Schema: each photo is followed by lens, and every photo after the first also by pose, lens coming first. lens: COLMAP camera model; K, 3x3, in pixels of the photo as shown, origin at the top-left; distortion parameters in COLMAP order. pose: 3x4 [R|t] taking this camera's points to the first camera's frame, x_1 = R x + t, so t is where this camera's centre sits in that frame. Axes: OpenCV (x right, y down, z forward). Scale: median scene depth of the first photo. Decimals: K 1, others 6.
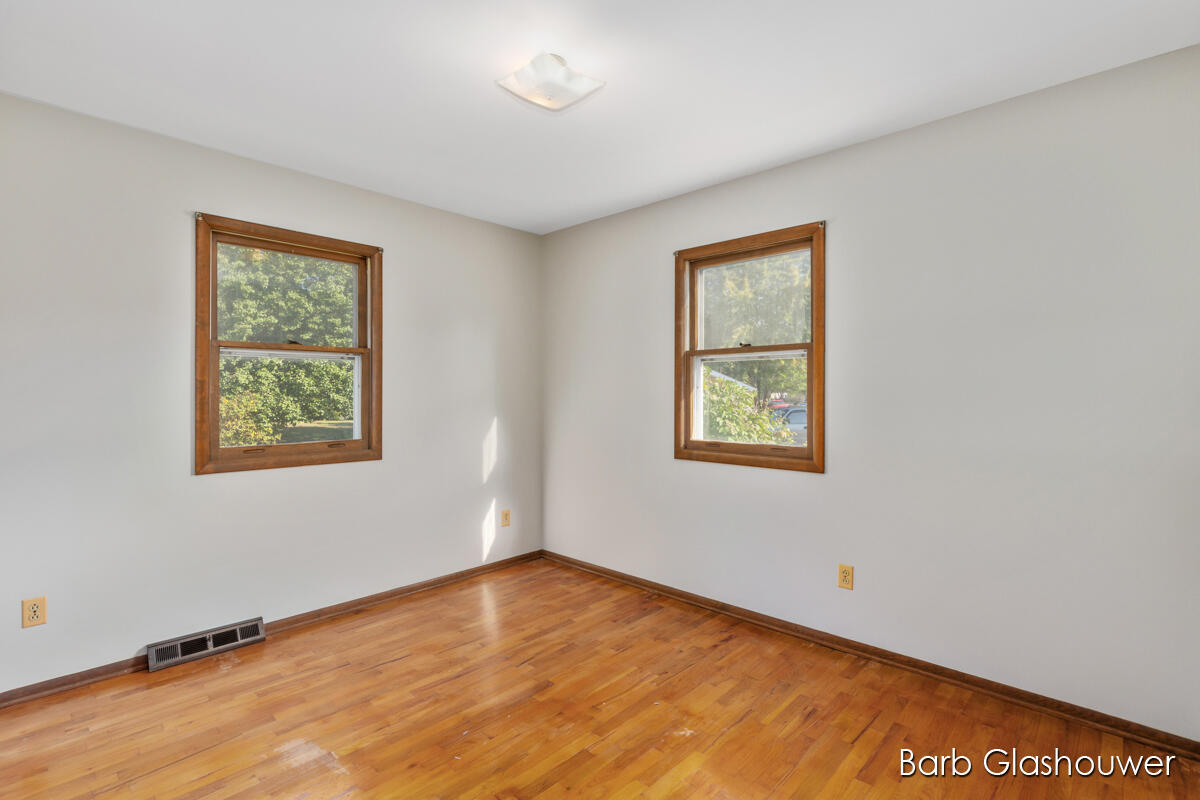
lens RADIAL K [[579.0, 0, 601.4], [0, 579.0, 396.7], [0, 0, 1]] dist [0.004347, 0.001129]
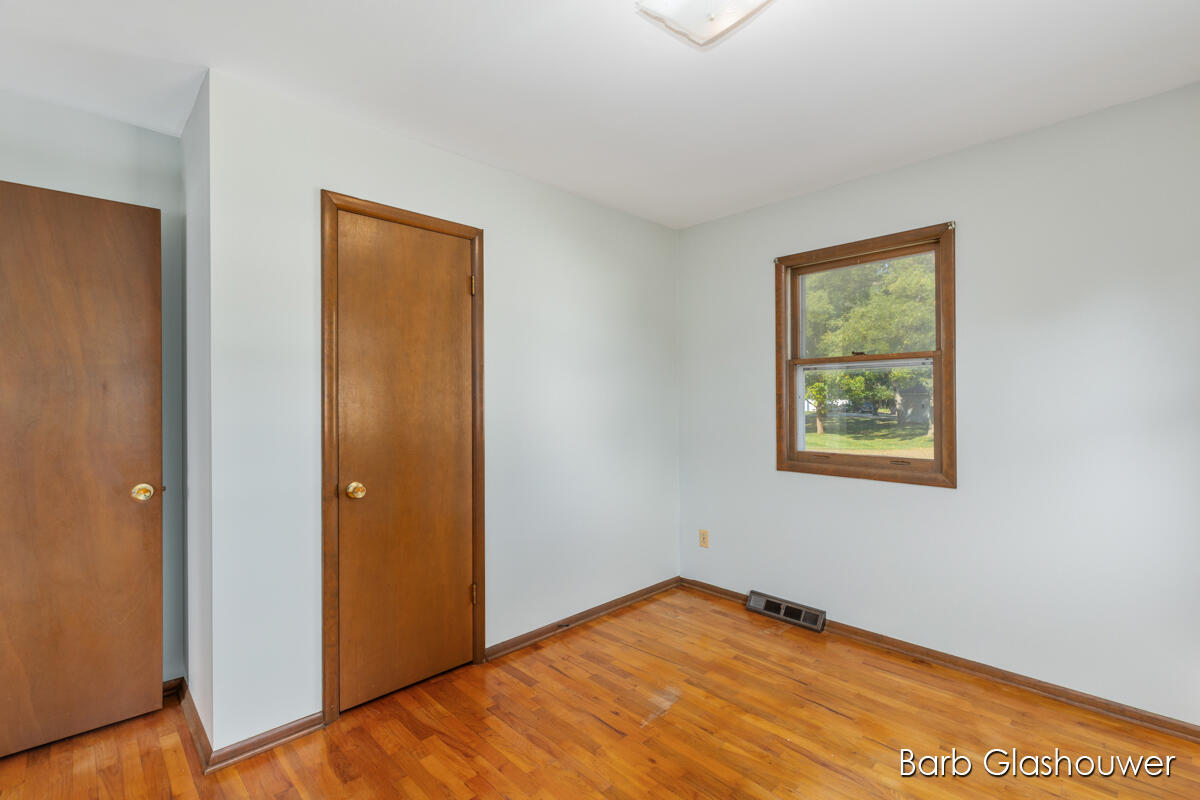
lens RADIAL K [[541.6, 0, 601.6], [0, 541.6, 399.6], [0, 0, 1]] dist [0.003709, -0.000455]
pose [[-0.056033, -0.001675, -0.998427, 0.488033], [0.001335, 0.999998, -0.001752, -0.014467], [0.998428, -0.001431, -0.056031, 0.705850]]
